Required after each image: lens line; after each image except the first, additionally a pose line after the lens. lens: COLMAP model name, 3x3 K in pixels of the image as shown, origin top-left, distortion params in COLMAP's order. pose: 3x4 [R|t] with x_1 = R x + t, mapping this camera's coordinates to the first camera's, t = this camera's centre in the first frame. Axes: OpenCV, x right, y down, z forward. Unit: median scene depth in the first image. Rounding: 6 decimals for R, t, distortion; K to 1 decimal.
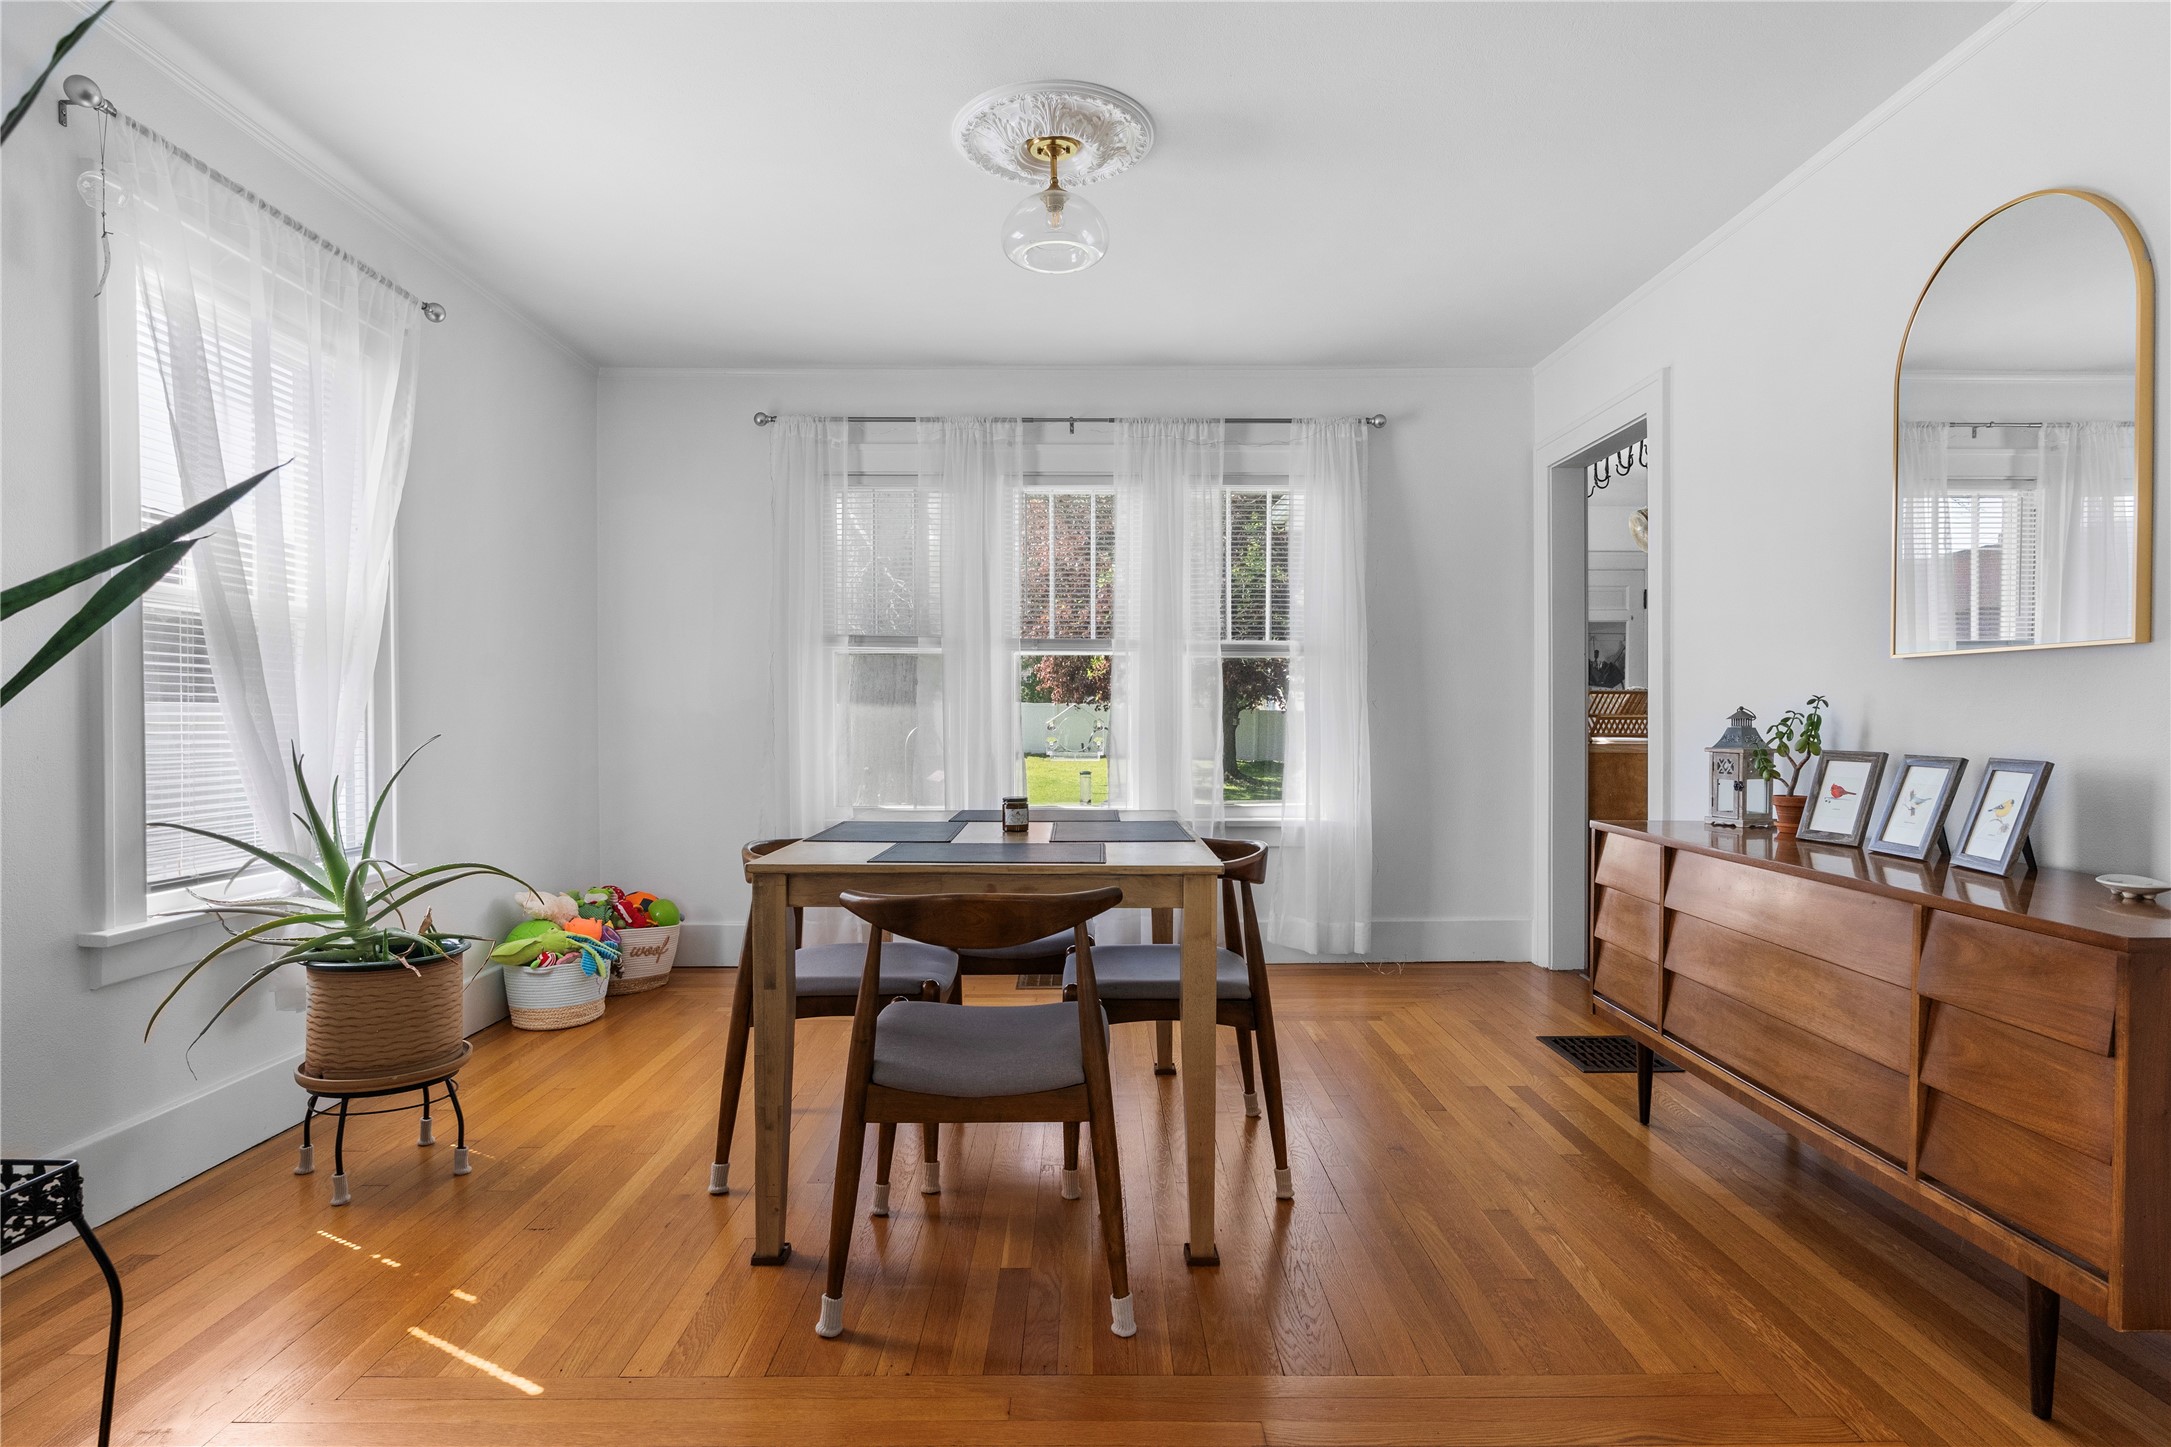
lens RADIAL K [[1110.0, 0, 1093.3], [0, 1110.0, 731.0], [0, 0, 1]] dist [-0.002486, -0.000235]
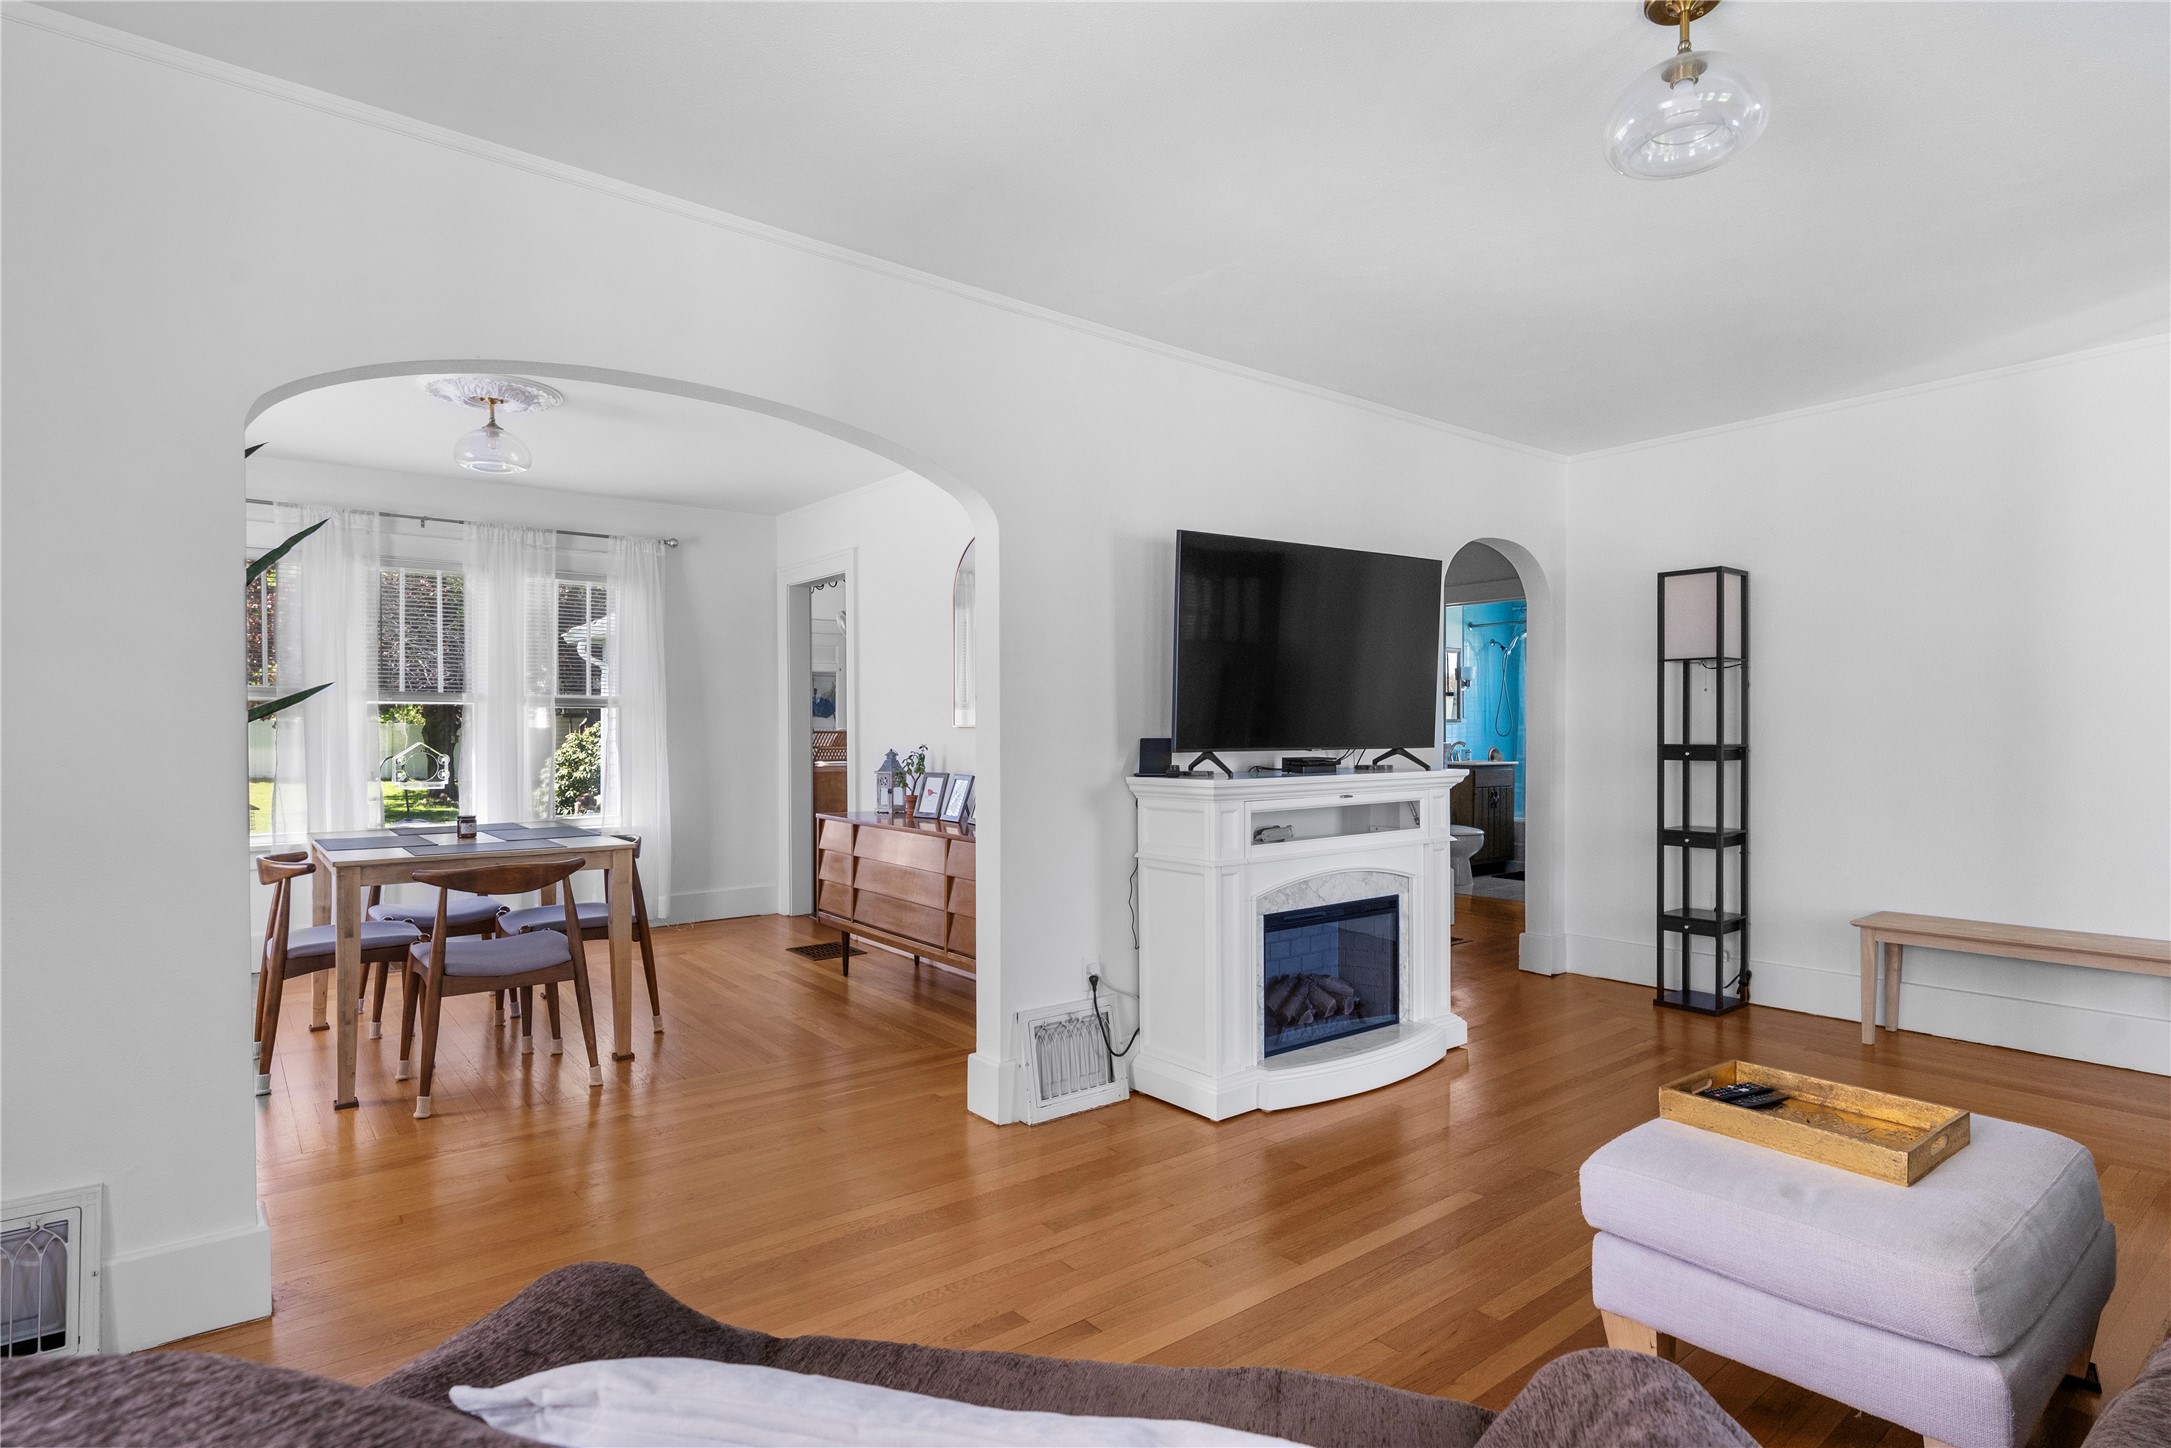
lens RADIAL K [[1110.0, 0, 1093.3], [0, 1110.0, 731.5], [0, 0, 1]] dist [-0.002486, -0.000235]
pose [[0.781721, -0.002536, 0.623623, -0.330186], [0.008750, 0.999938, -0.006903, -0.036433], [-0.623567, 0.010852, 0.781695, -0.702914]]
